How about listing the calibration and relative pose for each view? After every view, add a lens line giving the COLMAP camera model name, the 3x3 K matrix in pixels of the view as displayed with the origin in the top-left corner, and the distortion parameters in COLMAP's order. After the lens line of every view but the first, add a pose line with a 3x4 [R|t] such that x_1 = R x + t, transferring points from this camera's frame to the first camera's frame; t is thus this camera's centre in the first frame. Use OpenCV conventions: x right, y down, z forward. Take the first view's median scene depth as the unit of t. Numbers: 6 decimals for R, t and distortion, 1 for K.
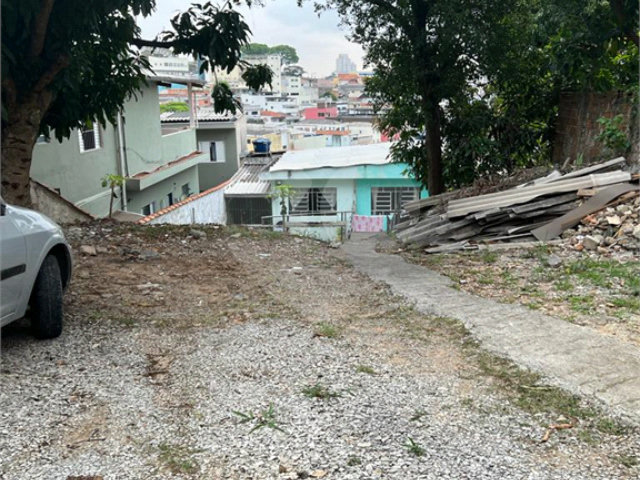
lens RADIAL K [[611.0, 0, 320.0], [0, 611.0, 240.0], [0, 0, 1]] dist [0.147685, -0.313774]
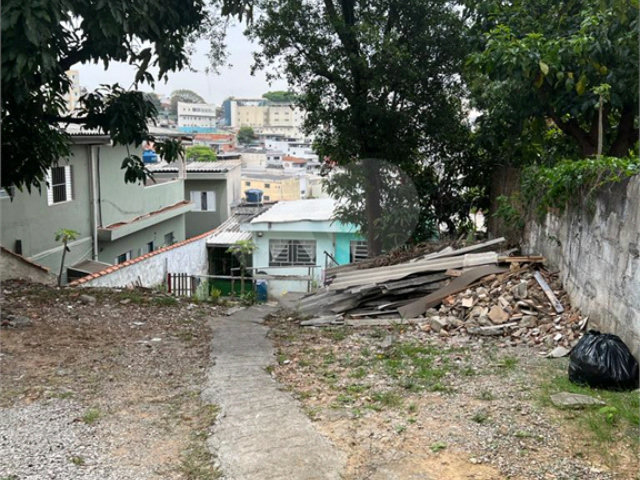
lens RADIAL K [[611.0, 0, 320.0], [0, 611.0, 240.0], [0, 0, 1]] dist [0.147685, -0.313774]
pose [[0.998155, 0.029990, -0.052793, 0.116244], [-0.033469, 0.997238, -0.066297, -0.024905], [0.050659, 0.067941, 0.996402, -0.018981]]
